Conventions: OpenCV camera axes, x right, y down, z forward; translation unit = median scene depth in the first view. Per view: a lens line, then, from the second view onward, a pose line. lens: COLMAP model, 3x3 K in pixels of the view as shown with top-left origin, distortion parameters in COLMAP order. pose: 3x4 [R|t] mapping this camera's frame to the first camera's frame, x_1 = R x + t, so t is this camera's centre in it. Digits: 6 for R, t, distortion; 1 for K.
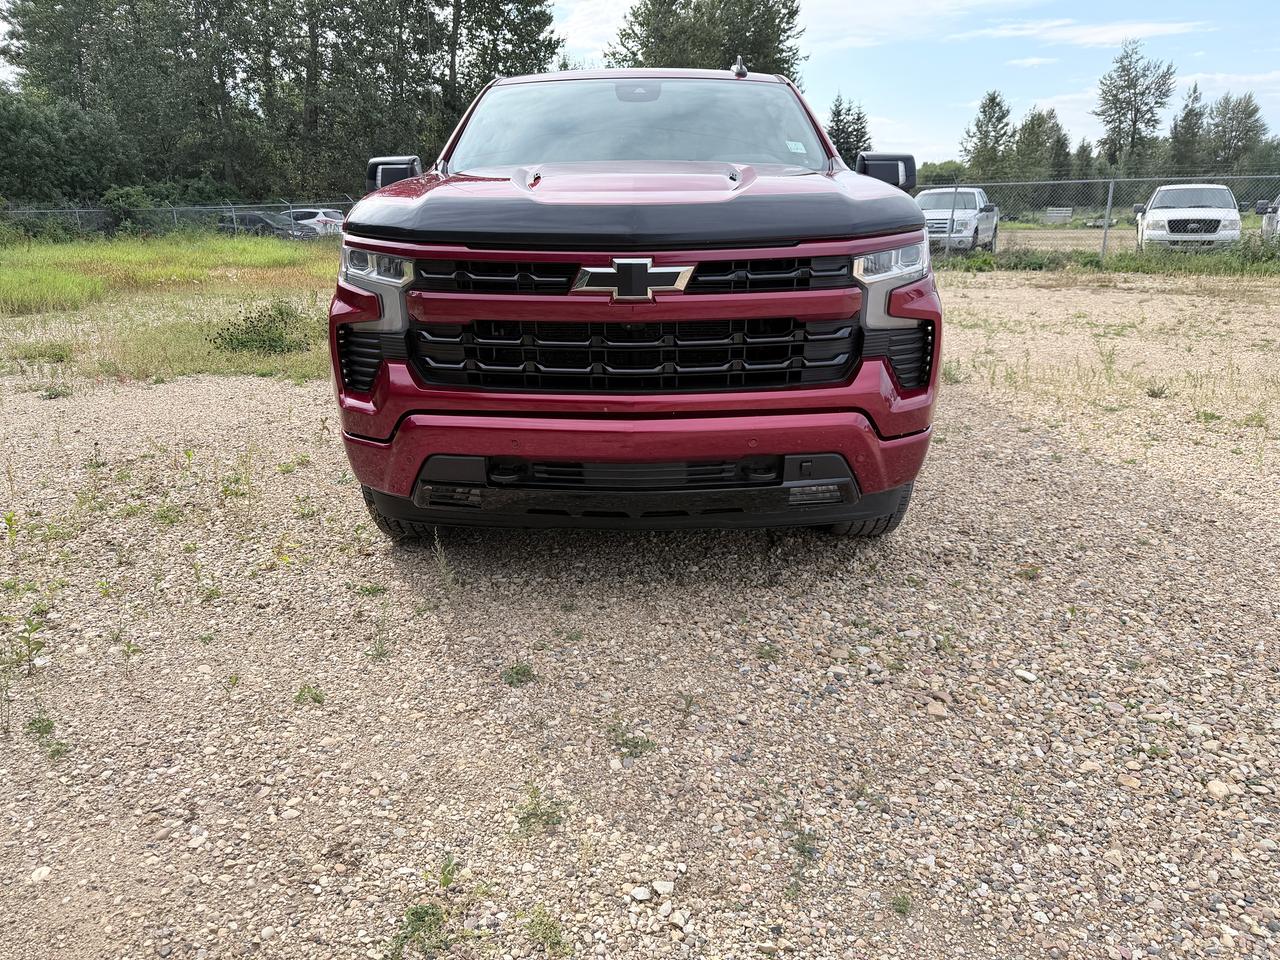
lens RADIAL K [[898.1, 0, 640.3], [0, 898.1, 481.5], [0, 0, 1]] dist [0.018880, -0.011967]
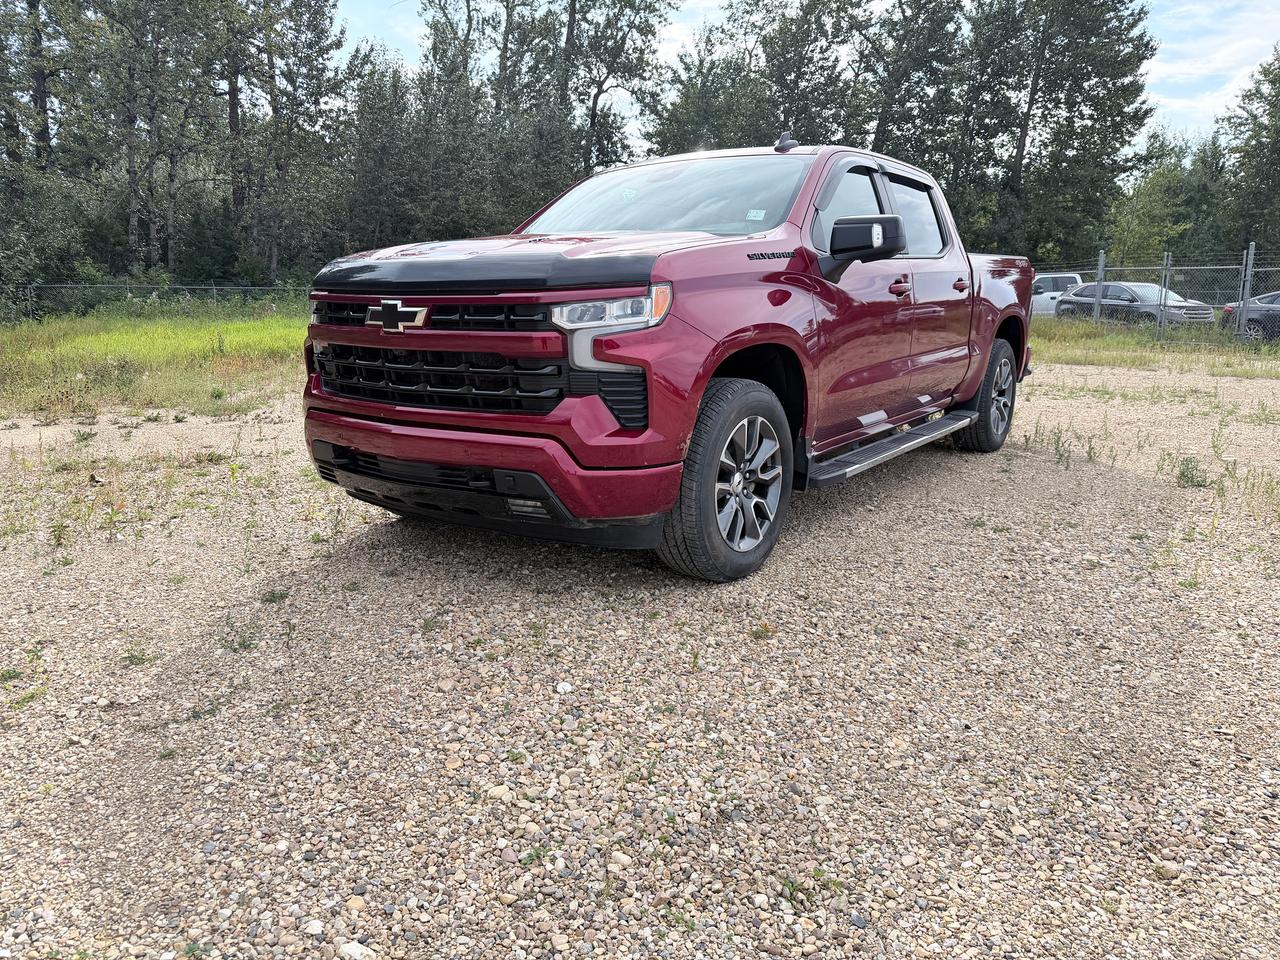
lens RADIAL K [[898.1, 0, 640.9], [0, 898.1, 479.2], [0, 0, 1]] dist [0.018880, -0.011967]
pose [[0.815022, 0.131219, -0.564376, 0.964217], [-0.179724, 0.983230, -0.030937, -0.013459], [0.550852, 0.126647, 0.824938, 0.131201]]
